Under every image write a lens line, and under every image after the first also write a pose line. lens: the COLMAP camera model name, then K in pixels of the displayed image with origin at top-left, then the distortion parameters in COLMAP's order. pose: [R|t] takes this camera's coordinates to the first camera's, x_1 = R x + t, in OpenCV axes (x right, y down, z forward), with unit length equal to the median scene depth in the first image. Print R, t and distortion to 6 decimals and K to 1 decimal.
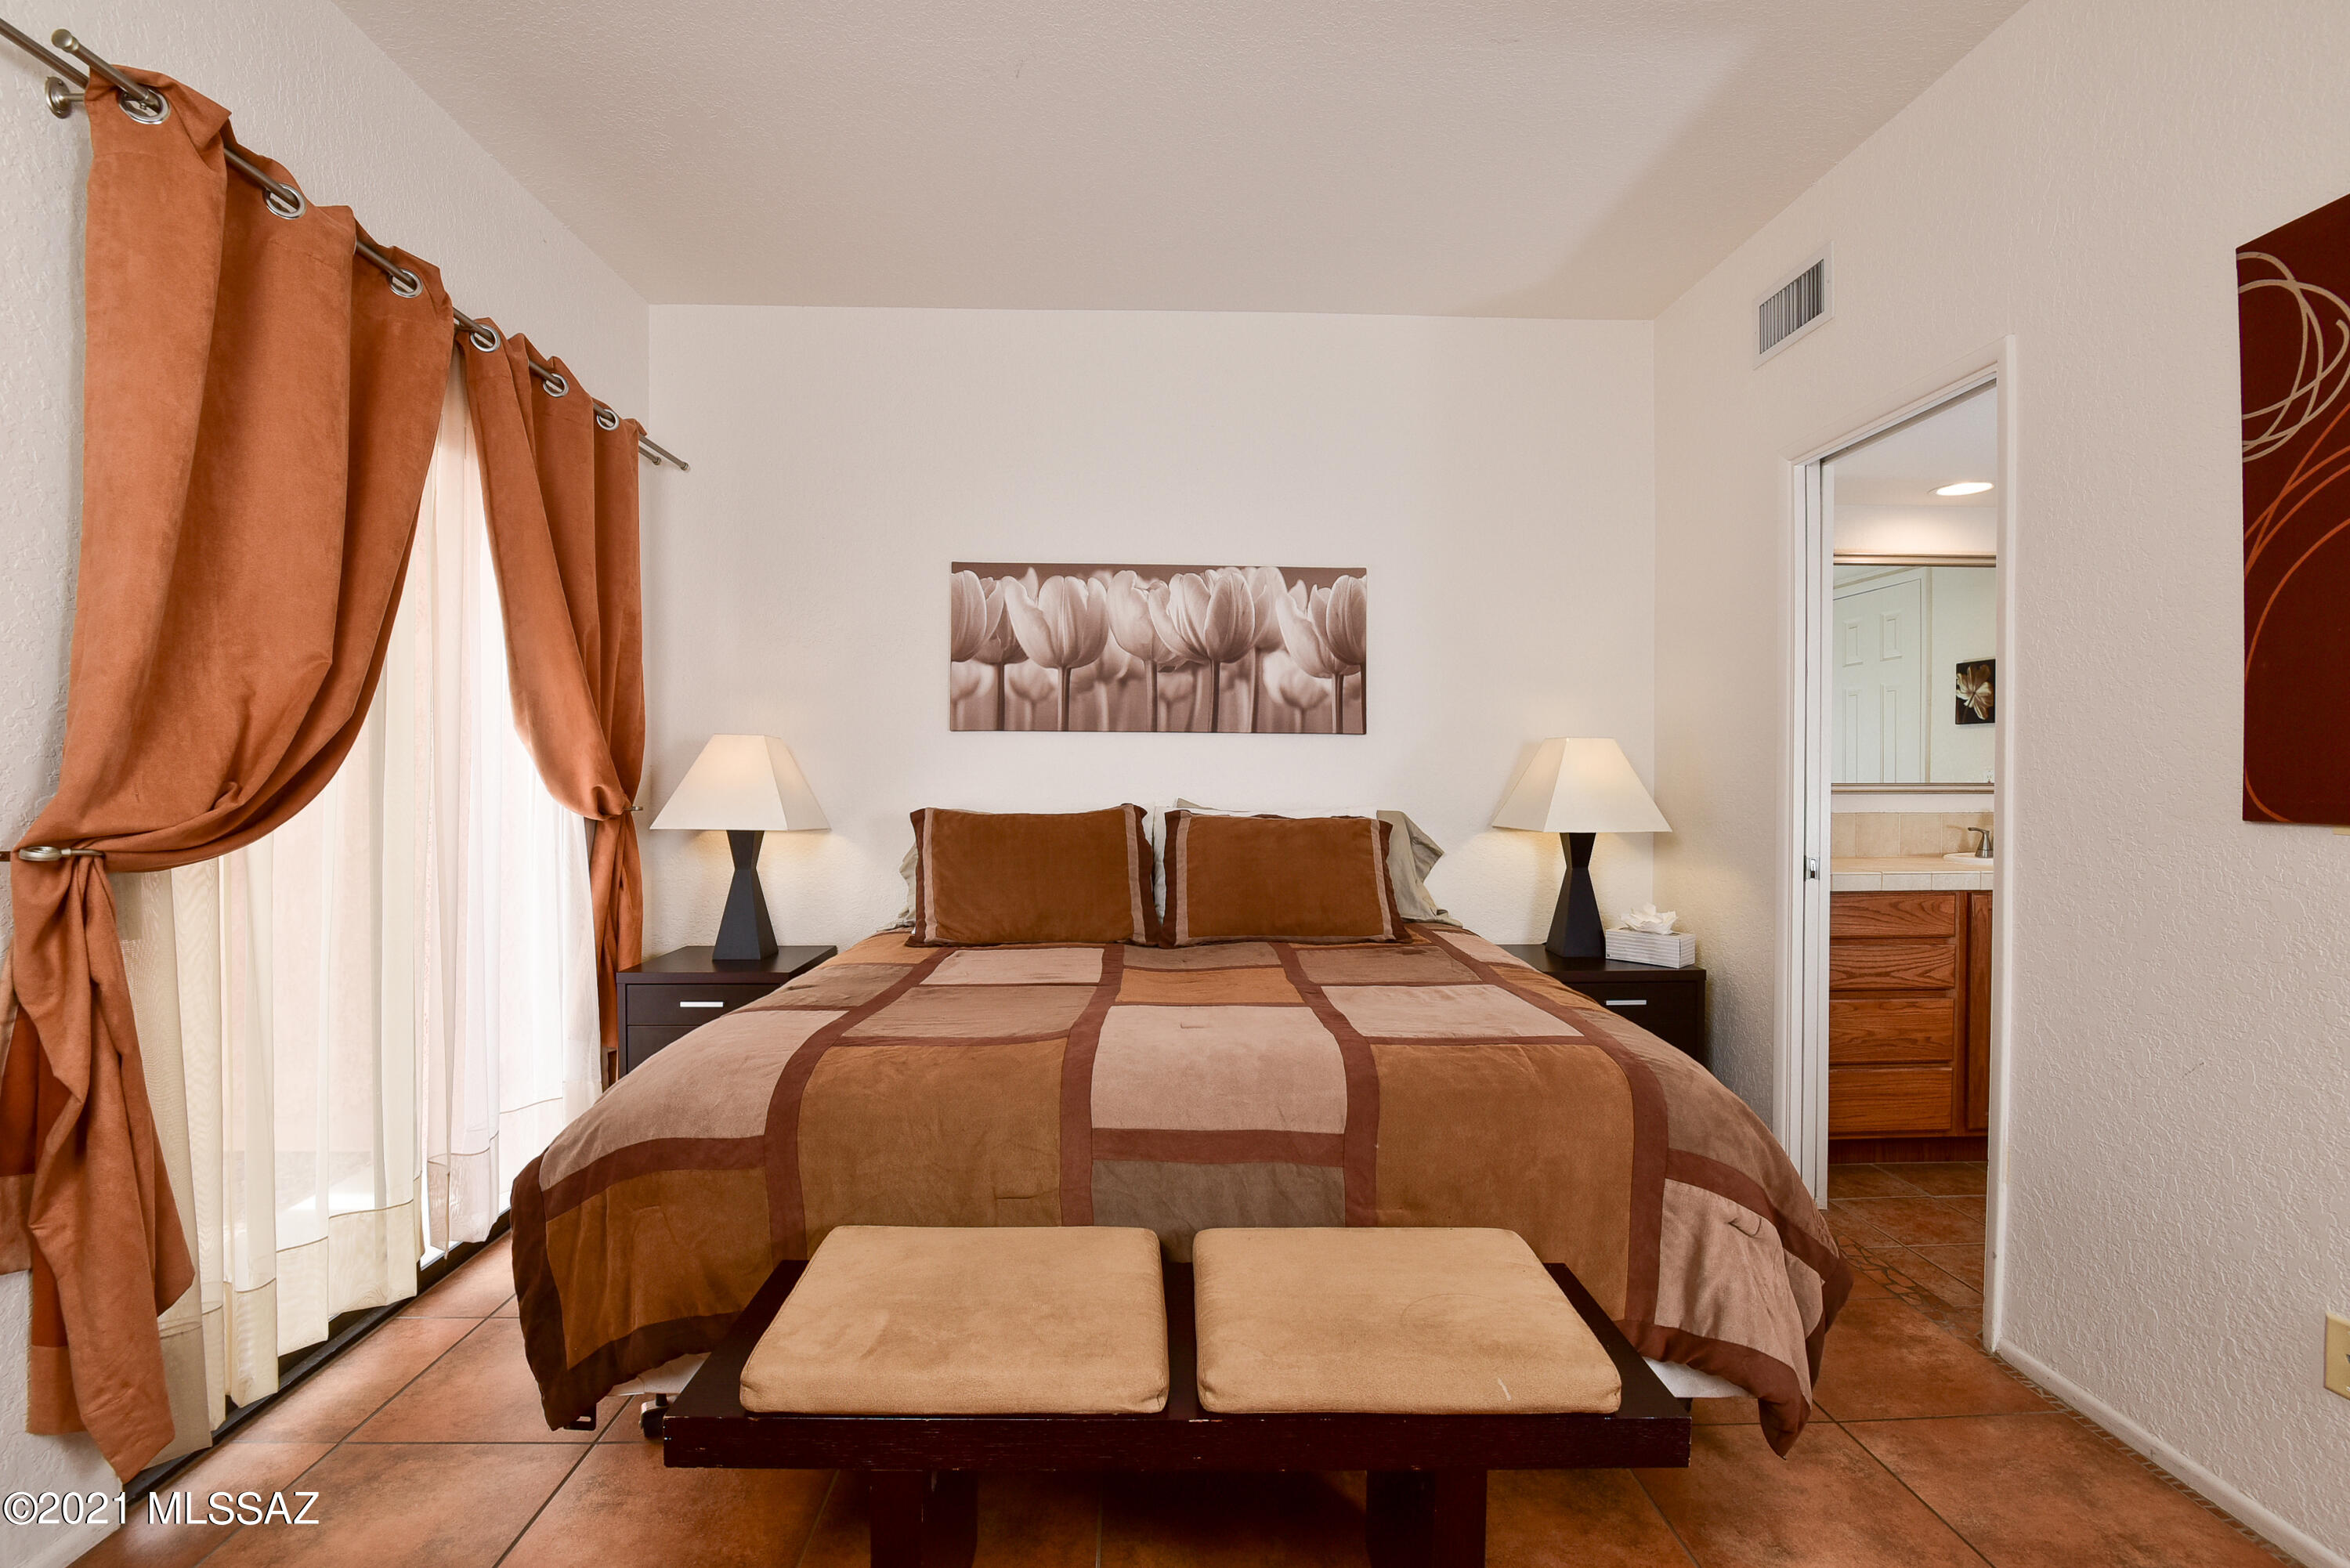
lens RADIAL K [[1085.2, 0, 1175.0], [0, 1085.2, 784.0], [0, 0, 1]] dist [-0.002178, -0.000680]
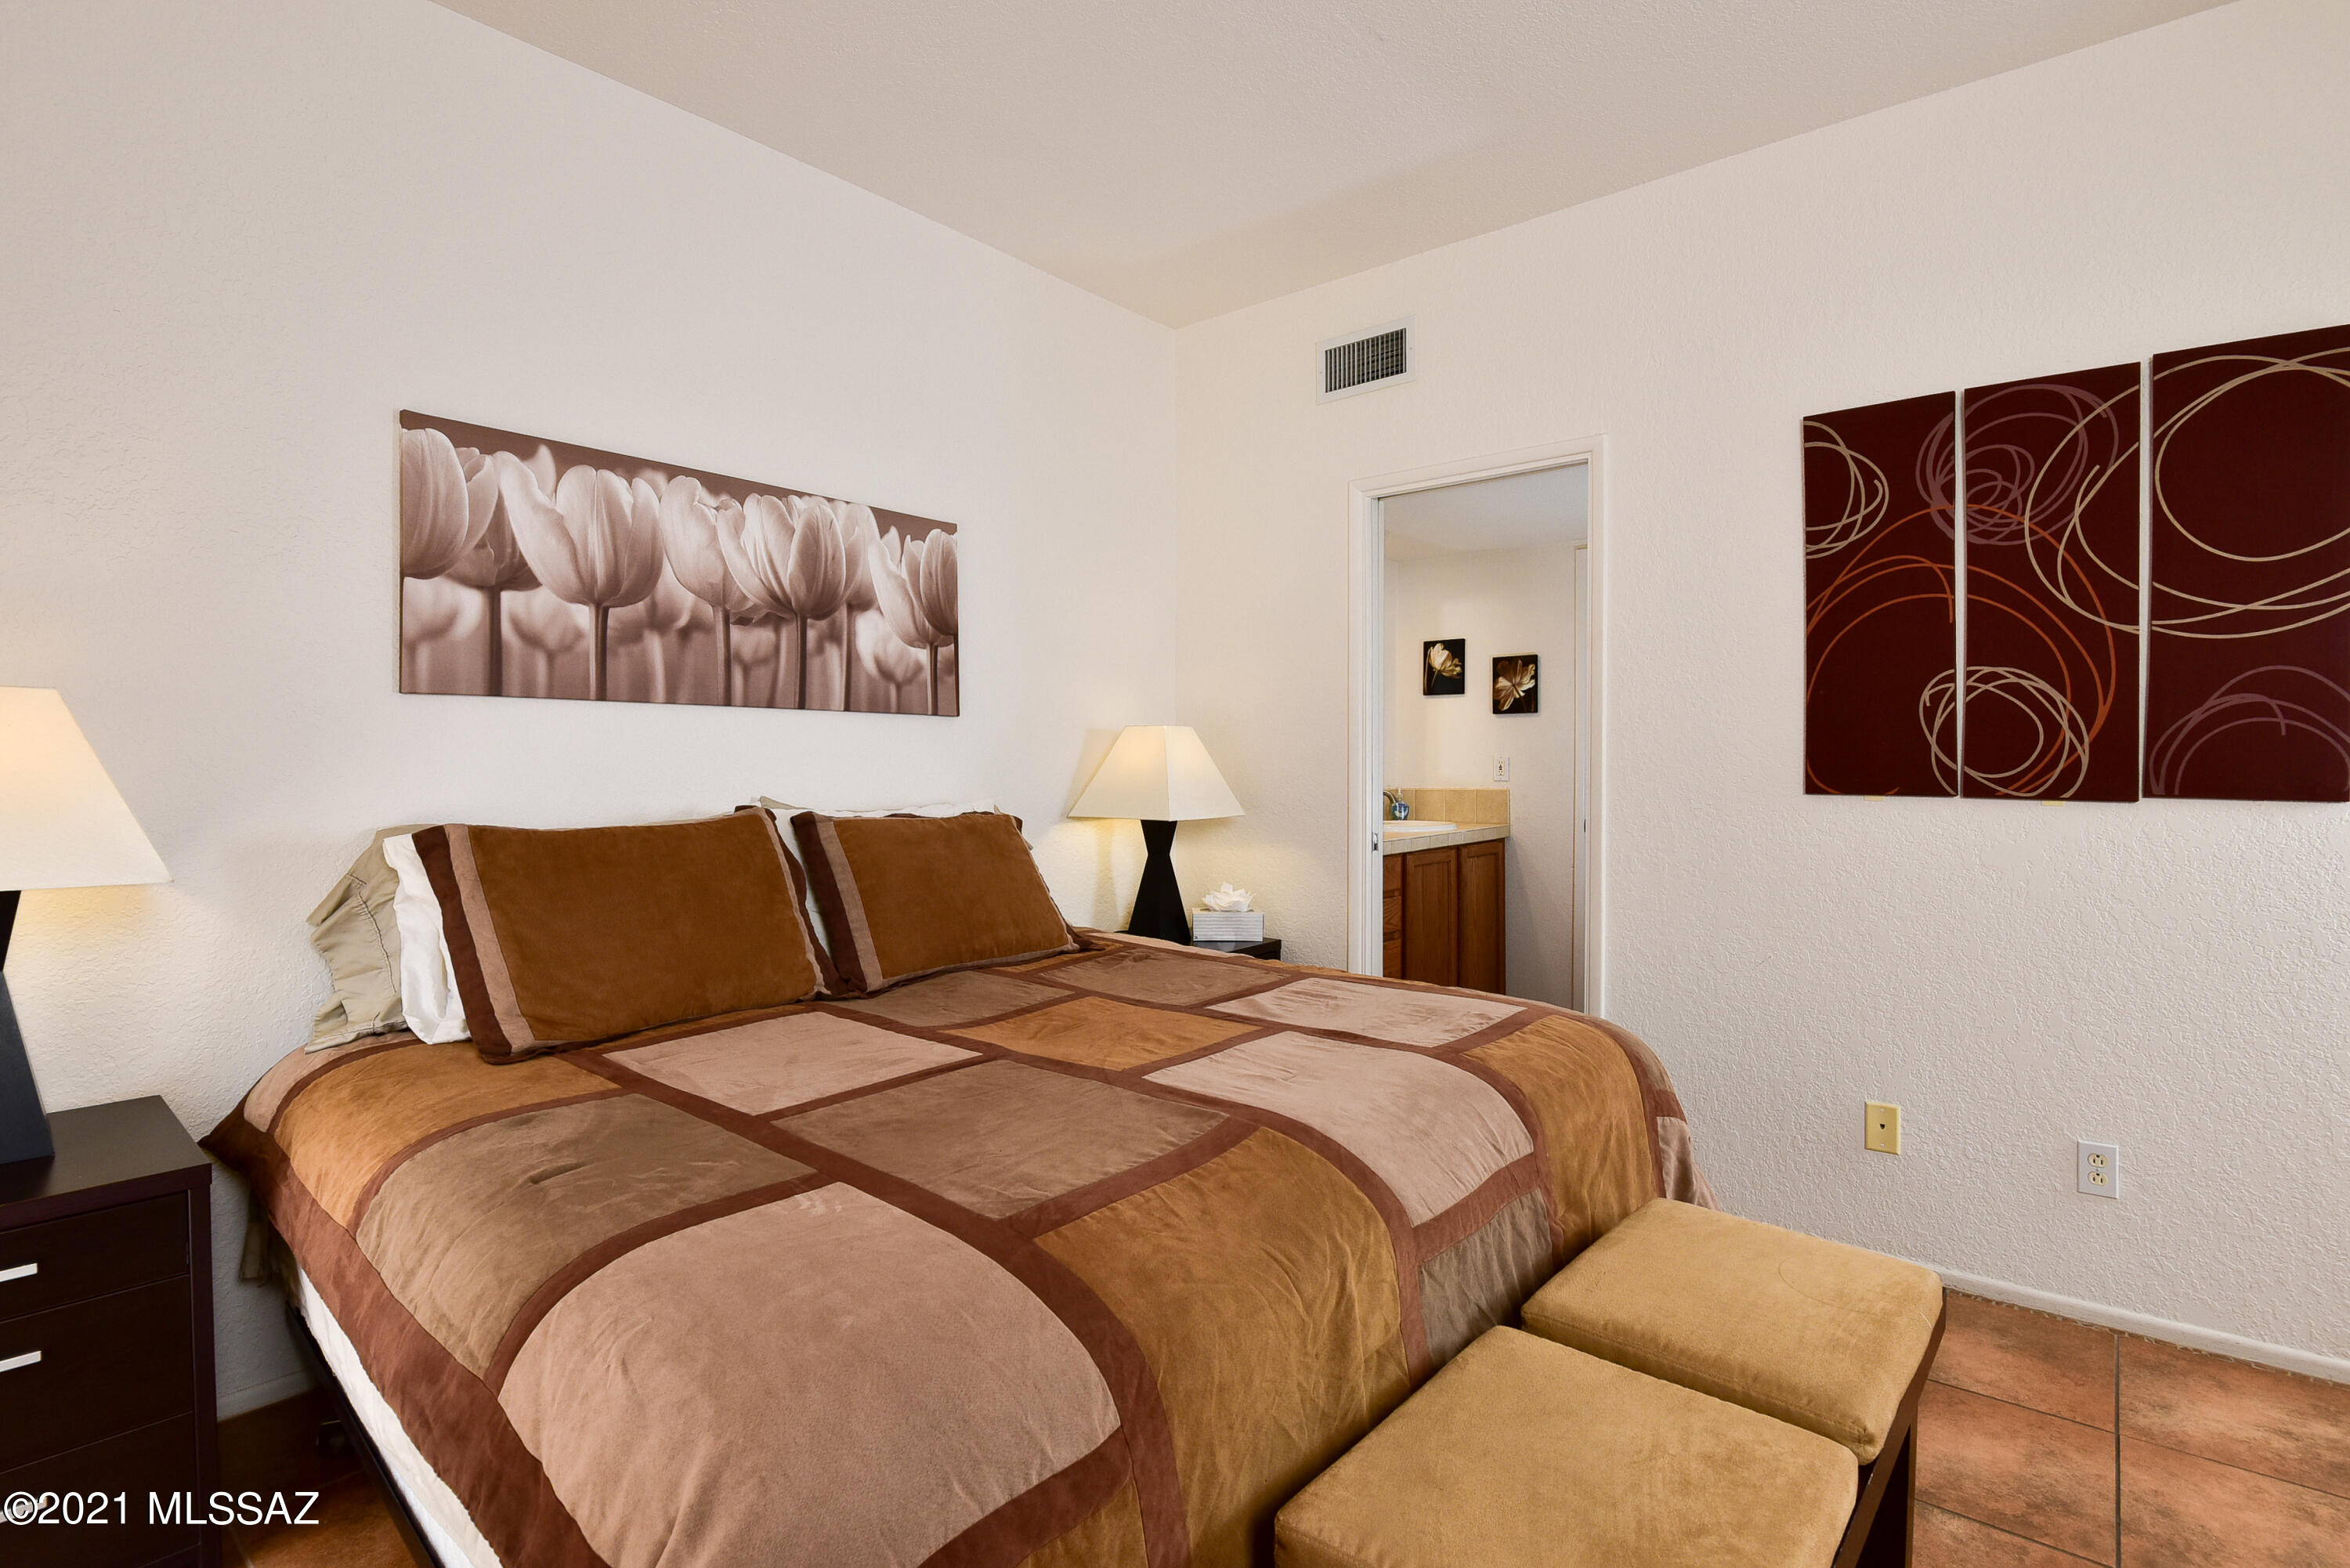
lens RADIAL K [[1128.2, 0, 1172.3], [0, 1128.2, 766.6], [0, 0, 1]] dist [0.000669, -0.000184]
pose [[0.681560, -0.006294, 0.731735, -0.369363], [0.007537, 0.999970, 0.001580, -0.006290], [-0.731724, 0.004438, 0.681587, 0.267633]]
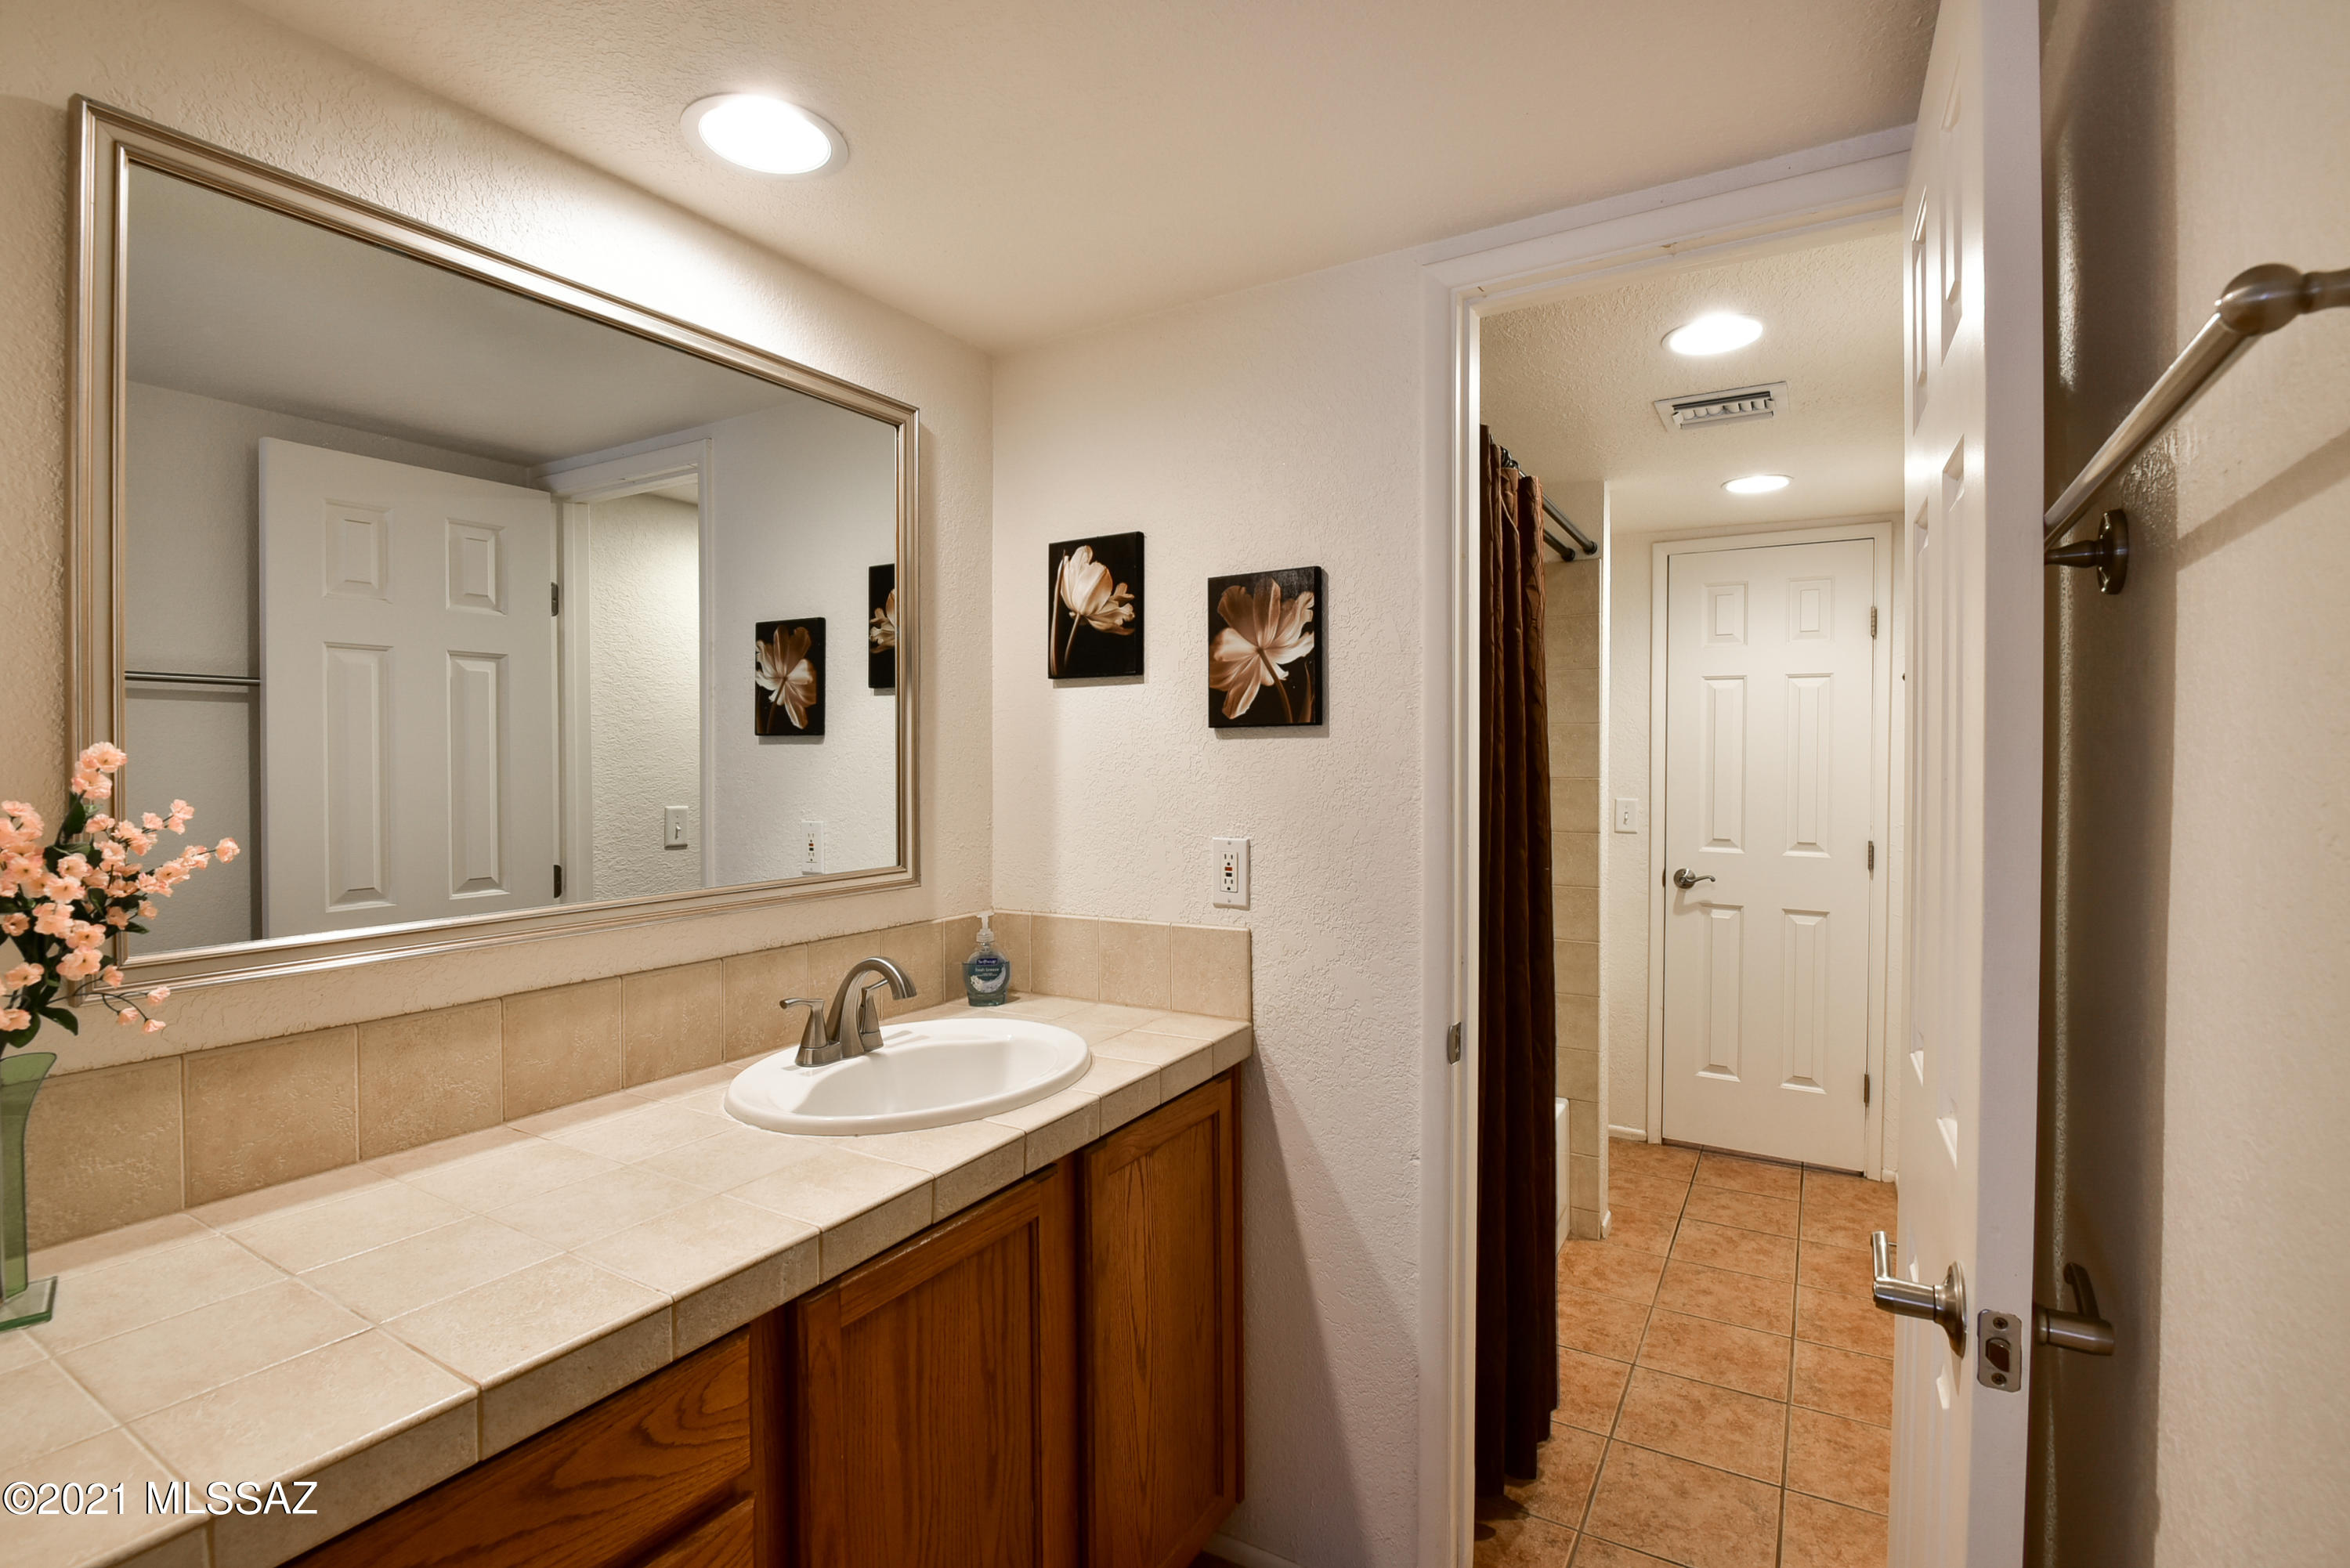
lens RADIAL K [[1085.2, 0, 1175.0], [0, 1085.2, 784.0], [0, 0, 1]] dist [-0.002178, -0.000680]
pose [[0.553172, -0.017706, 0.832879, 0.478871], [0.007245, 0.999839, 0.016444, -0.047857], [-0.833035, -0.003063, 0.553211, 0.655627]]
